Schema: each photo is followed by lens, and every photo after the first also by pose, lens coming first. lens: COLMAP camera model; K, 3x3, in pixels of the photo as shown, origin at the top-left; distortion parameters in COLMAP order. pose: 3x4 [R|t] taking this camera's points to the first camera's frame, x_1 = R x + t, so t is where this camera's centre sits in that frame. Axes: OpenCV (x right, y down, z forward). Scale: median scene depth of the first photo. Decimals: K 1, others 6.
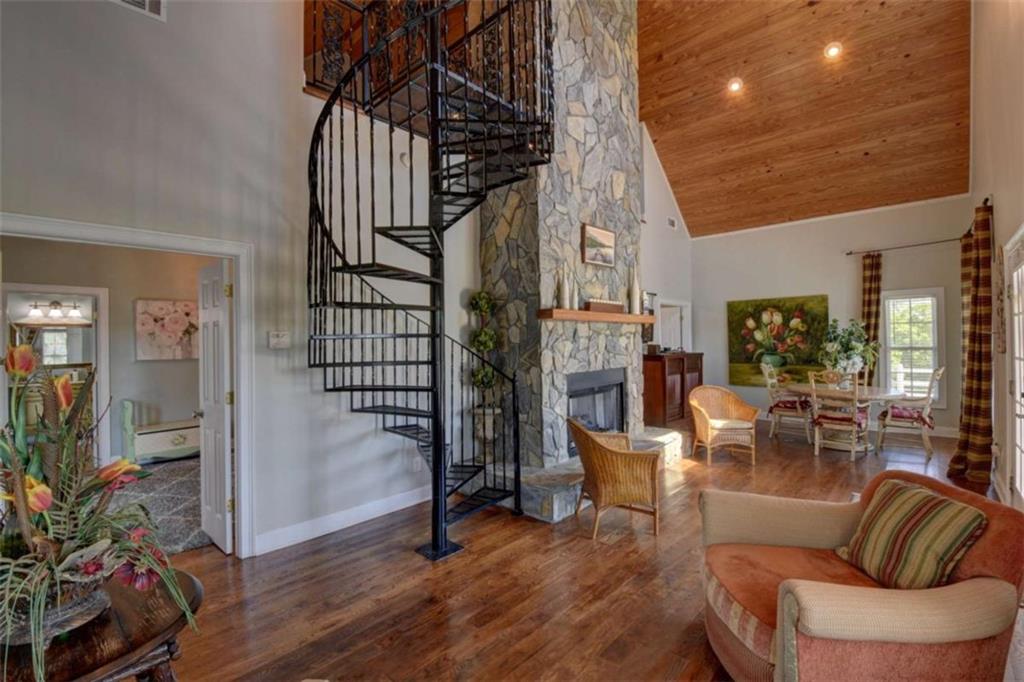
lens RADIAL K [[449.4, 0, 512.0], [0, 449.4, 341.0], [0, 0, 1]] dist [0.014779, -0.021069]
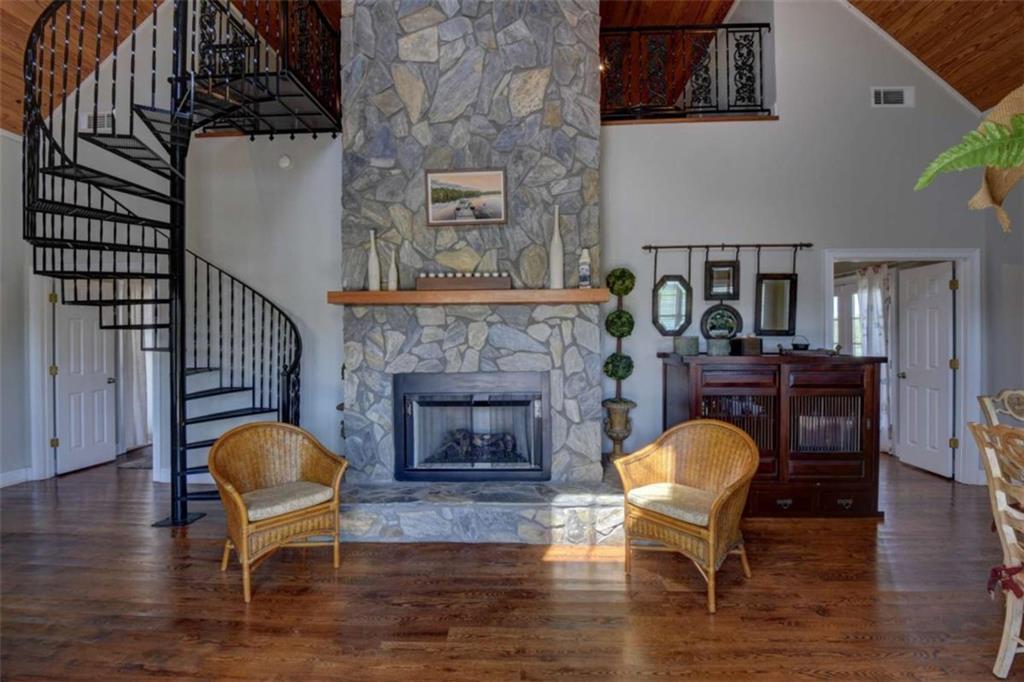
lens RADIAL K [[449.4, 0, 512.0], [0, 449.4, 341.0], [0, 0, 1]] dist [0.014779, -0.021069]
pose [[0.656193, 0.014726, -0.754450, 0.764273], [0.000499, 0.999801, 0.019948, 0.001000], [0.754593, -0.013466, 0.656055, 0.582263]]
